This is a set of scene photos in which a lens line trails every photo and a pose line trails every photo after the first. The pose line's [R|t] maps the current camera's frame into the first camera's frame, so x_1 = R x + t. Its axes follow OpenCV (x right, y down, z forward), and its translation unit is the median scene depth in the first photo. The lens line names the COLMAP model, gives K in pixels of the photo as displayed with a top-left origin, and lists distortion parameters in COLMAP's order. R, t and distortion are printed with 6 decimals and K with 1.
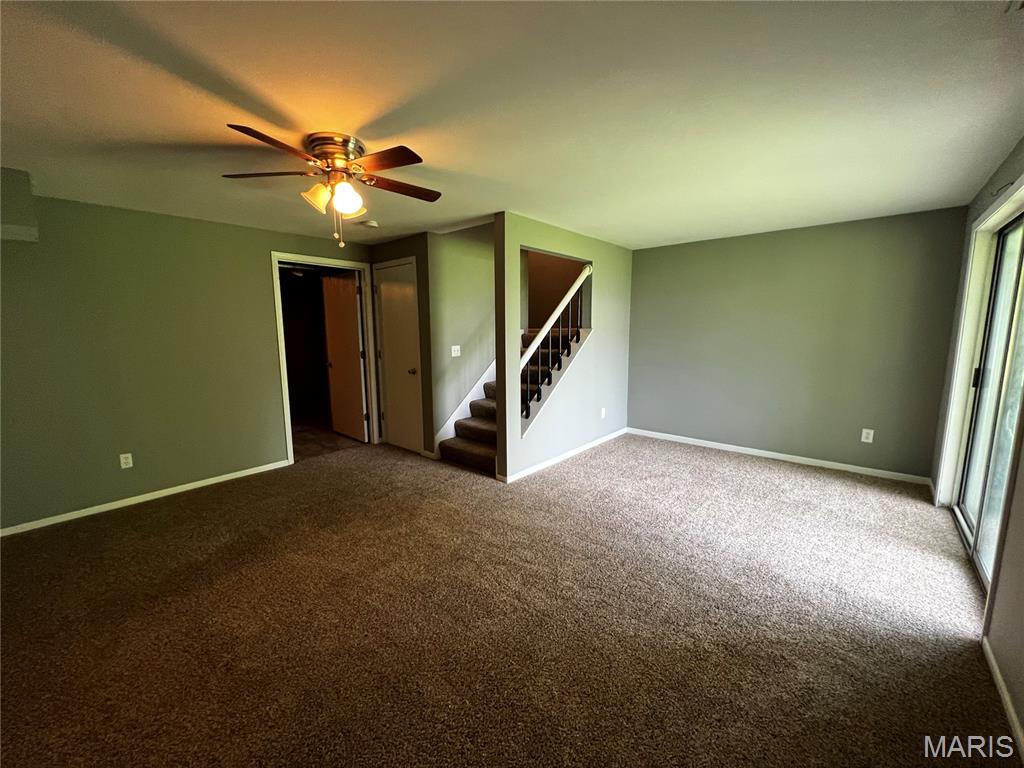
lens RADIAL K [[409.4, 0, 510.3], [0, 409.4, 382.3], [0, 0, 1]] dist [-0.000332, -0.000006]
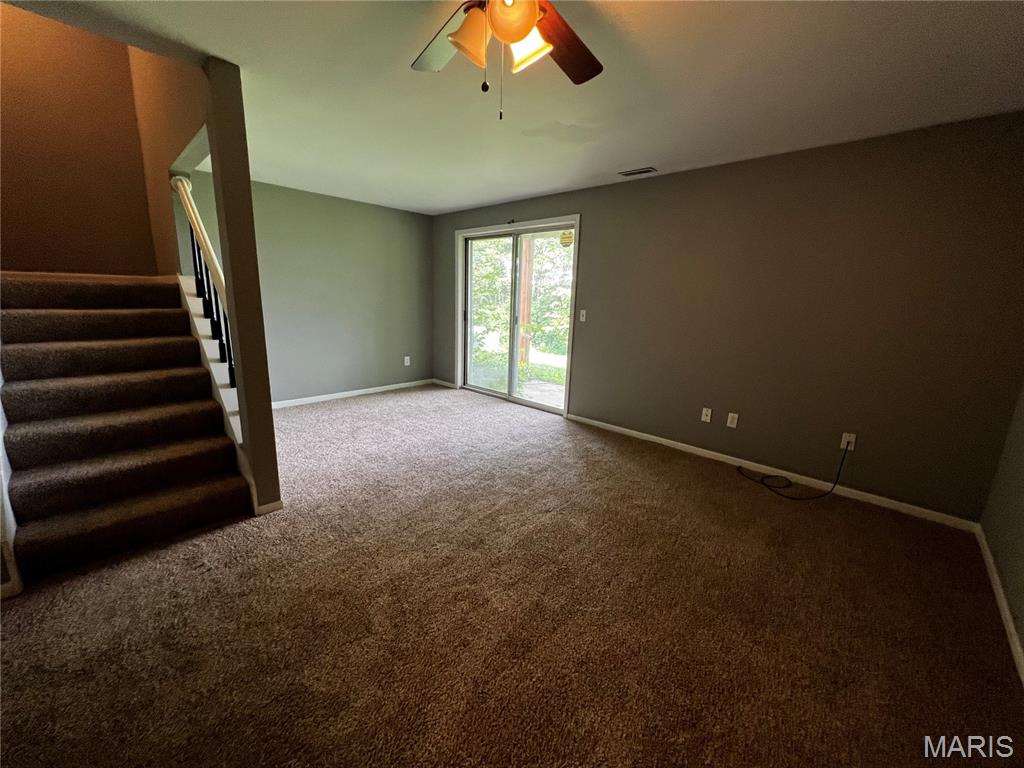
lens RADIAL K [[409.4, 0, 510.3], [0, 409.4, 382.3], [0, 0, 1]] dist [-0.000332, -0.000006]
pose [[0.040215, -0.200081, 0.978954, -0.681607], [0.108050, 0.974872, 0.194808, -0.050419], [-0.993332, 0.097941, 0.060823, 0.635822]]
